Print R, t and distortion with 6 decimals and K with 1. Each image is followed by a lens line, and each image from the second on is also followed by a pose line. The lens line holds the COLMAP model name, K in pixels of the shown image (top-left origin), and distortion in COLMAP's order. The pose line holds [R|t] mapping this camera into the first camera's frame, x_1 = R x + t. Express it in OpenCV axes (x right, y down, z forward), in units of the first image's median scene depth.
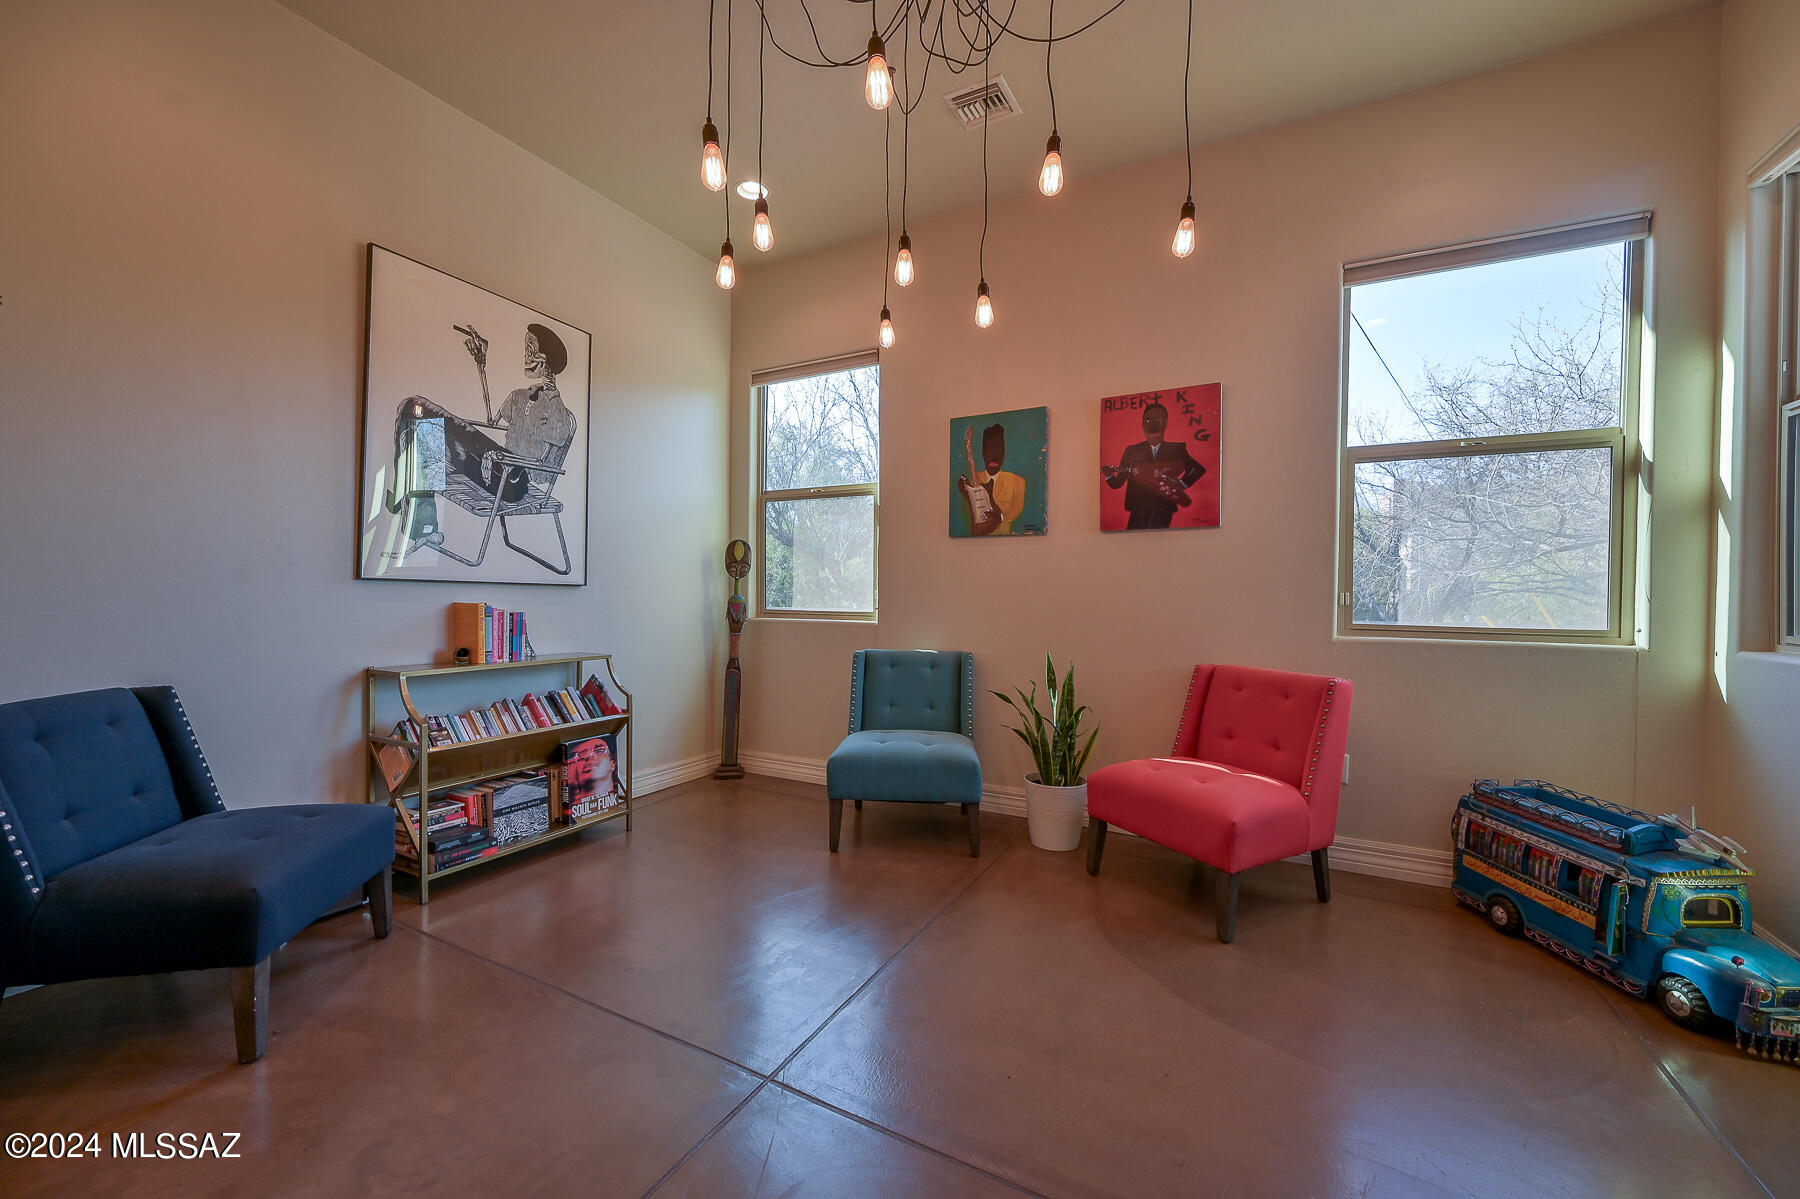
lens RADIAL K [[706.2, 0, 900.0], [0, 706.2, 599.5], [0, 0, 1]] dist [-0.001947, 0.000315]
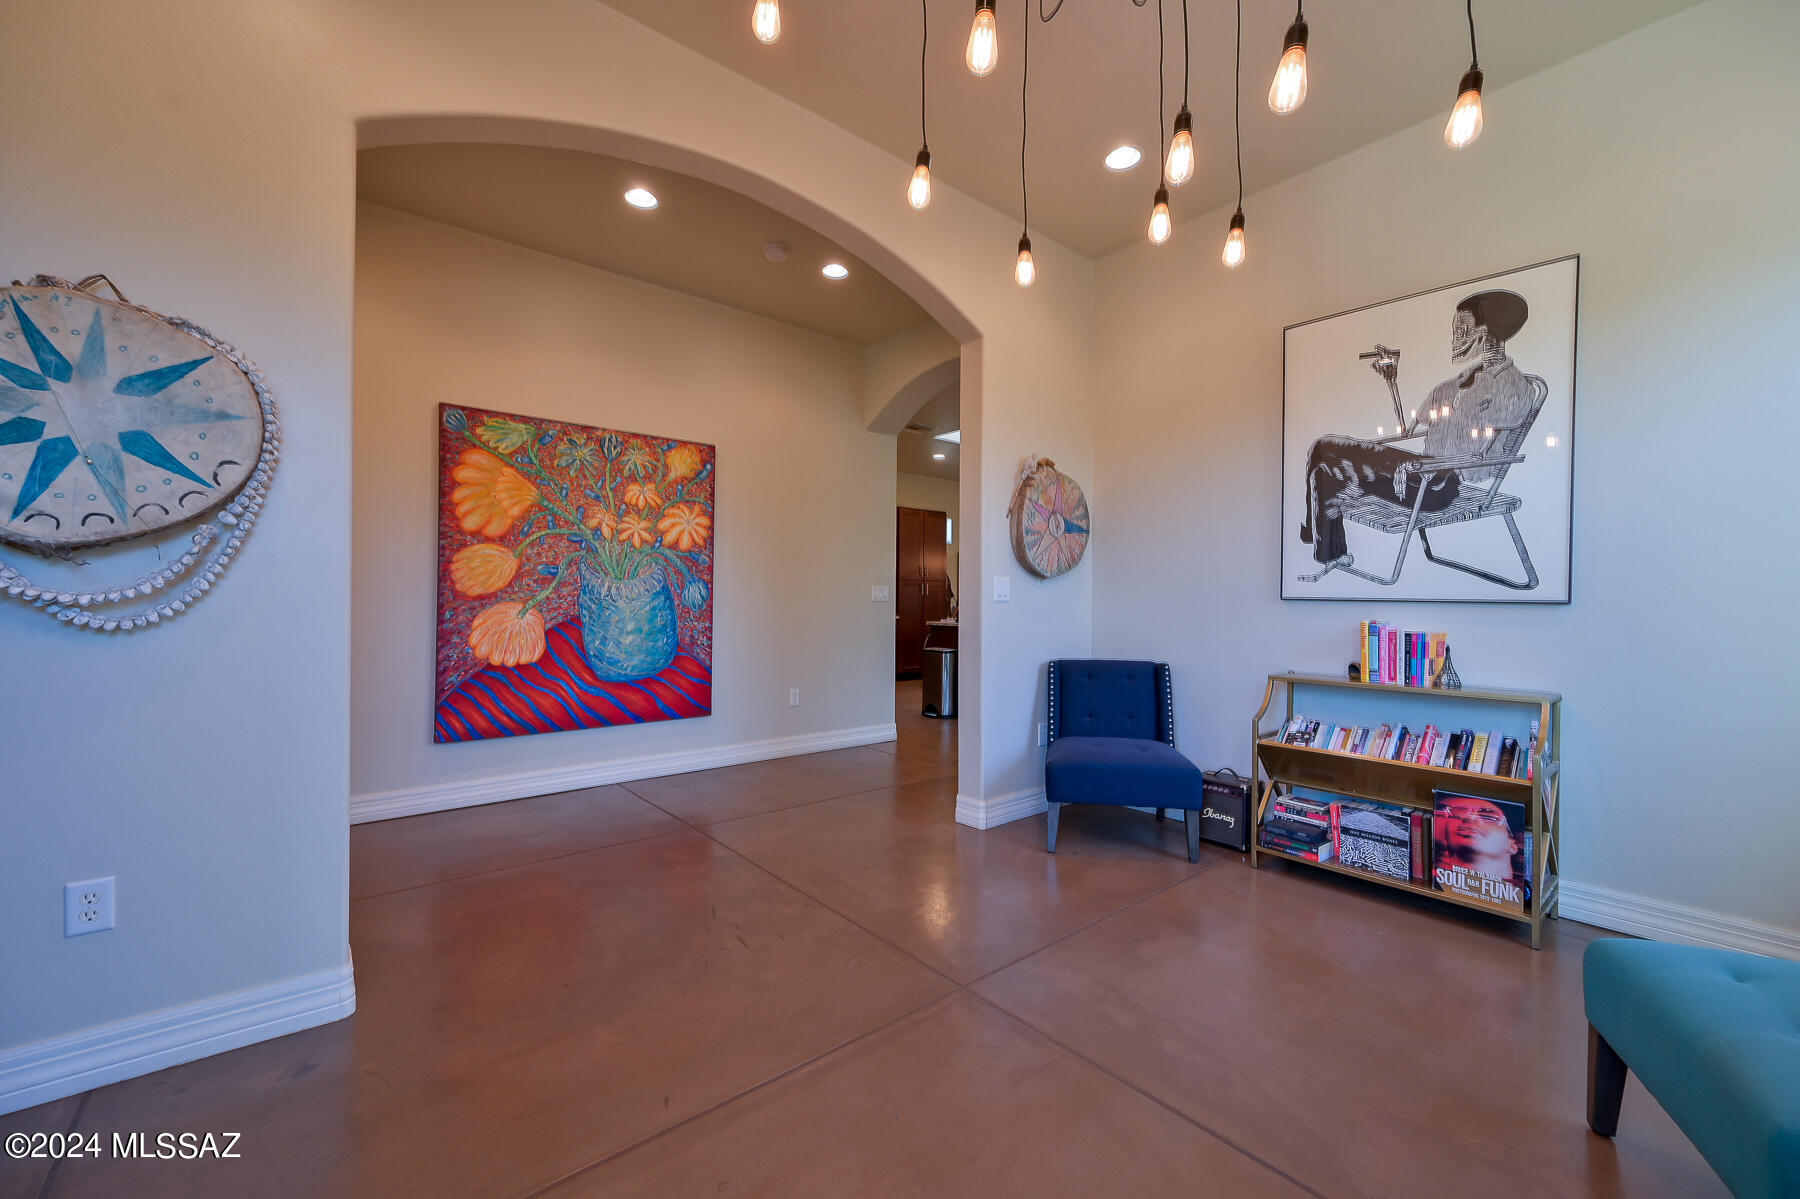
lens RADIAL K [[706.2, 0, 900.0], [0, 706.2, 599.5], [0, 0, 1]] dist [-0.001947, 0.000315]
pose [[-0.375720, -0.017724, -0.926564, 0.550419], [-0.020523, 0.999731, -0.010801, -0.001350], [0.926506, 0.014958, -0.375983, 0.718413]]
